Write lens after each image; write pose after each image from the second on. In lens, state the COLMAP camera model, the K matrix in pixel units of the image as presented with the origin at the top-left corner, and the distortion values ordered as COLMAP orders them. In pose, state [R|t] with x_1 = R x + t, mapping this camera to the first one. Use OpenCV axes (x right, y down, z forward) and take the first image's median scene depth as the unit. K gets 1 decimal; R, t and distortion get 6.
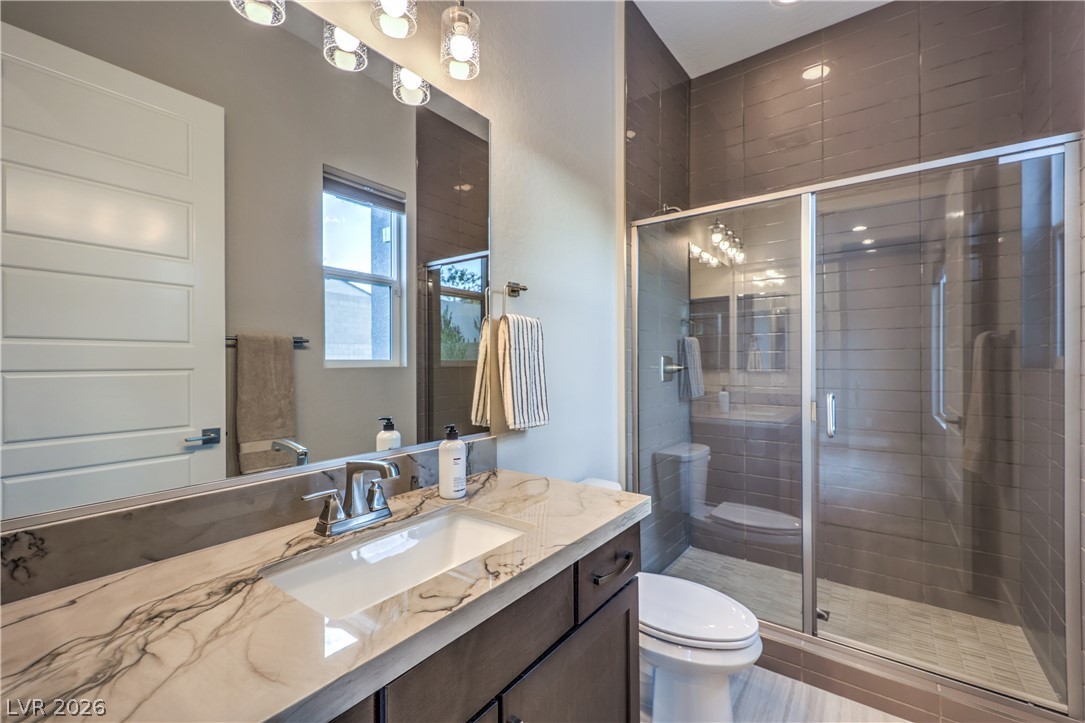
lens RADIAL K [[443.2, 0, 545.8], [0, 443.2, 365.8], [0, 0, 1]] dist [-0.000201, -0.000251]
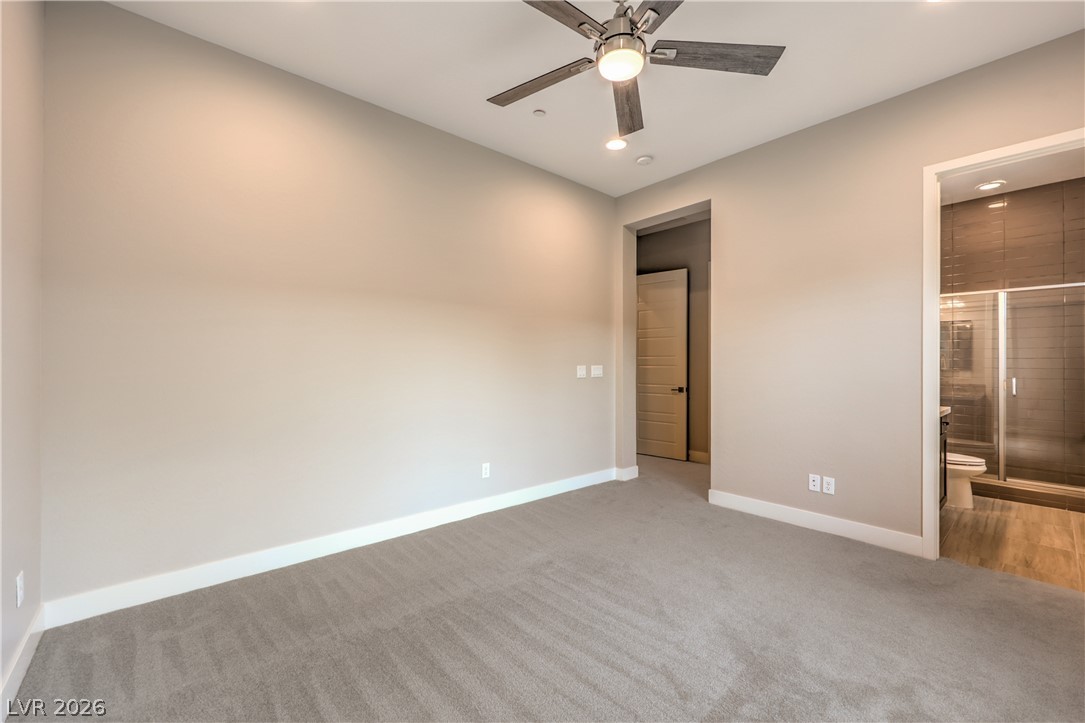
lens RADIAL K [[443.2, 0, 545.8], [0, 443.2, 365.8], [0, 0, 1]] dist [-0.000201, -0.000251]
pose [[0.980830, 0.006352, -0.194760, -1.304895], [-0.006843, 0.999975, -0.001847, 0.021917], [0.194743, 0.003144, 0.980849, -1.744200]]
